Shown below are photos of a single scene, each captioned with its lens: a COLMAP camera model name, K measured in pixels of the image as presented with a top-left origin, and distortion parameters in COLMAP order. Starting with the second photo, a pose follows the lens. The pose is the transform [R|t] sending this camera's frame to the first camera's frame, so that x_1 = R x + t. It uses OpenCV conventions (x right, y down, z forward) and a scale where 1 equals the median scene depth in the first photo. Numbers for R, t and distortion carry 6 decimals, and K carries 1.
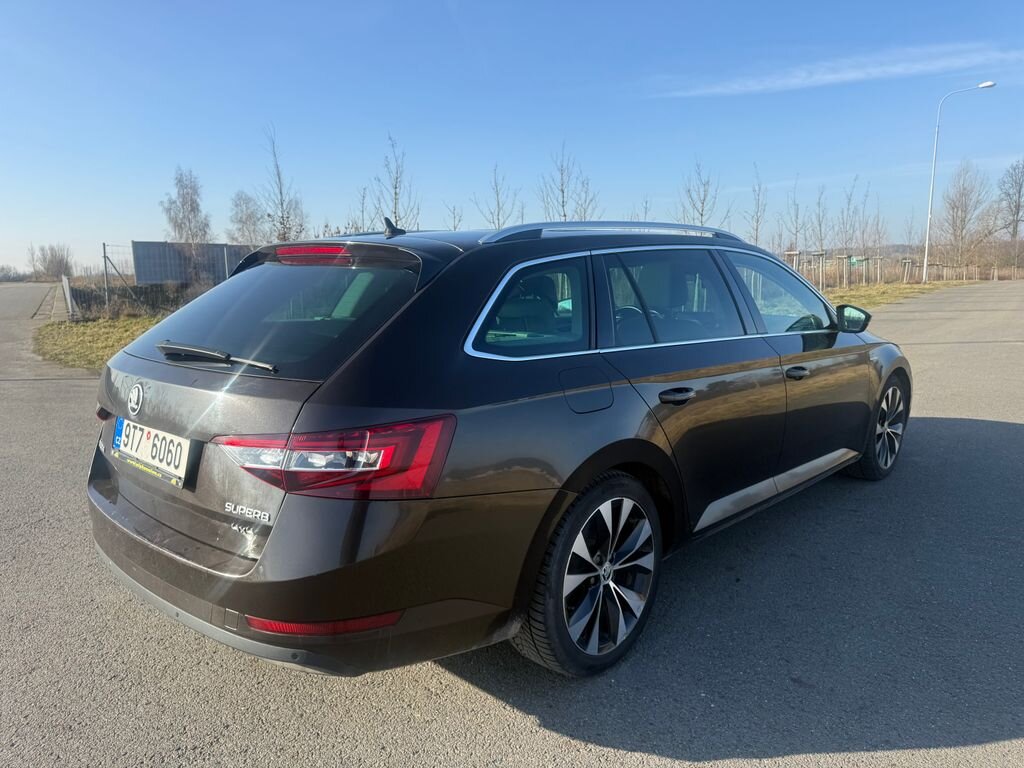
lens RADIAL K [[729.9, 0, 511.0], [0, 729.9, 382.7], [0, 0, 1]] dist [0.043359, -0.054419]
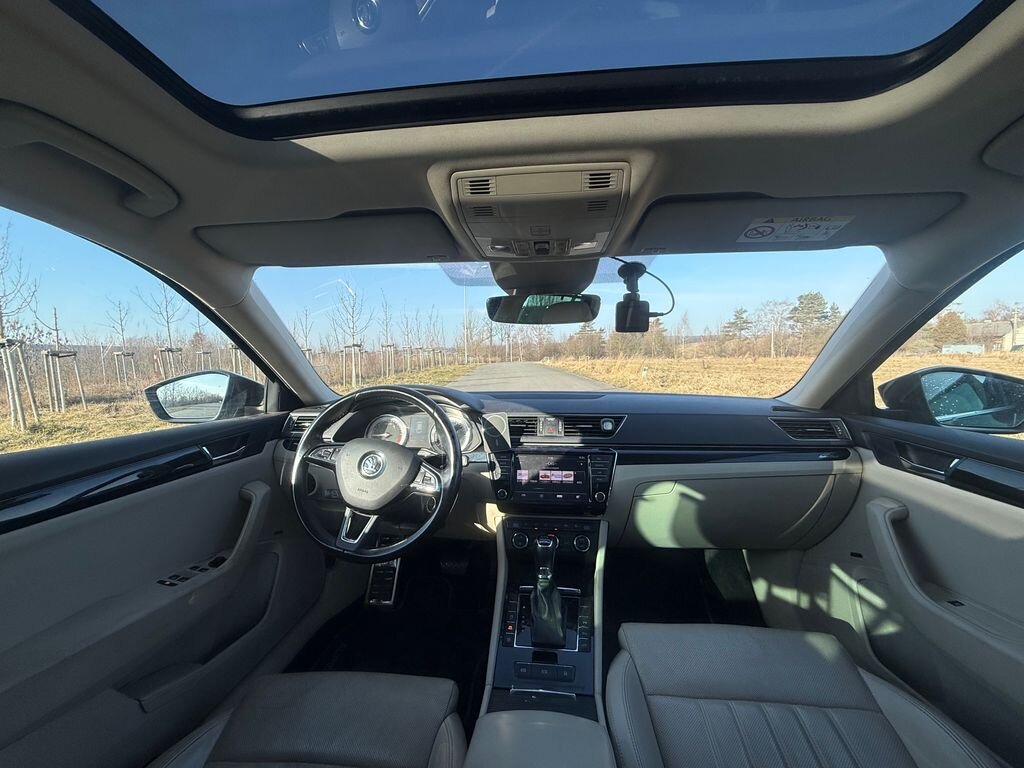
lens RADIAL K [[407.7, 0, 507.9], [0, 407.7, 383.0], [0, 0, 1]] dist [-0.001378, -0.001207]
pose [[0.798931, -0.040780, 0.600039, 0.023174], [0.097588, 0.993267, -0.062430, -0.024483], [-0.593453, 0.108434, 0.797531, 0.206098]]
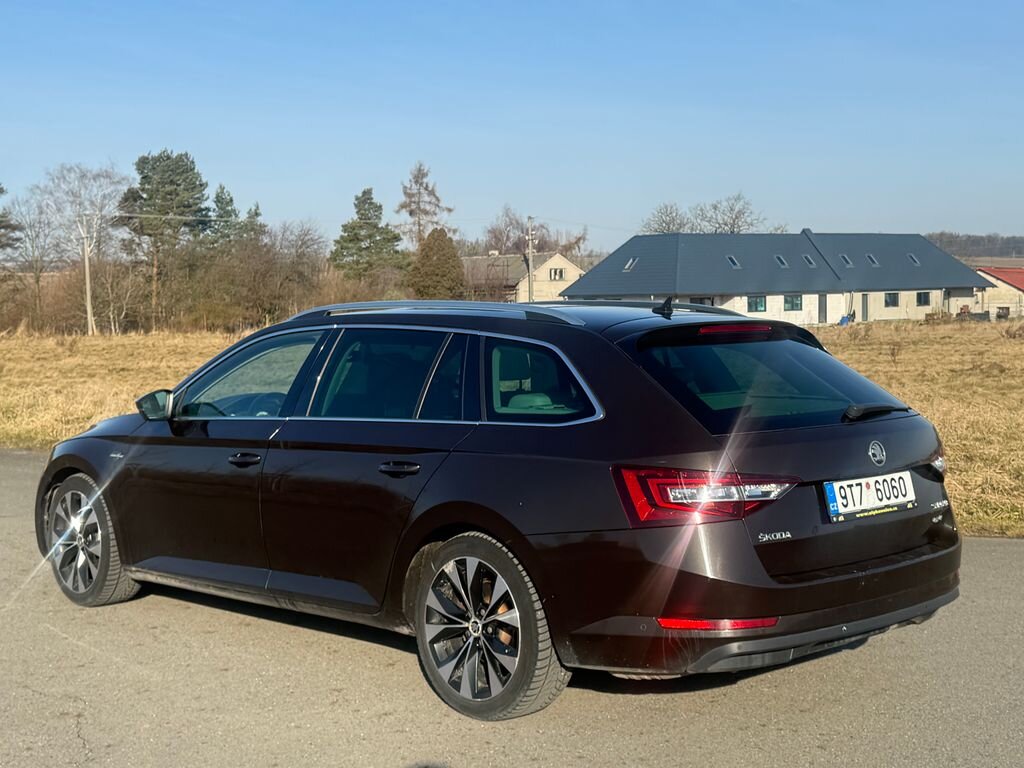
lens RADIAL K [[1428.8, 0, 497.1], [0, 1428.8, 424.6], [0, 0, 1]] dist [0.186320, 0.000000]
pose [[0.060846, -0.072768, 0.995491, -0.342968], [0.174092, 0.982826, 0.061201, -0.032375], [-0.982848, 0.169583, 0.072469, 0.171412]]
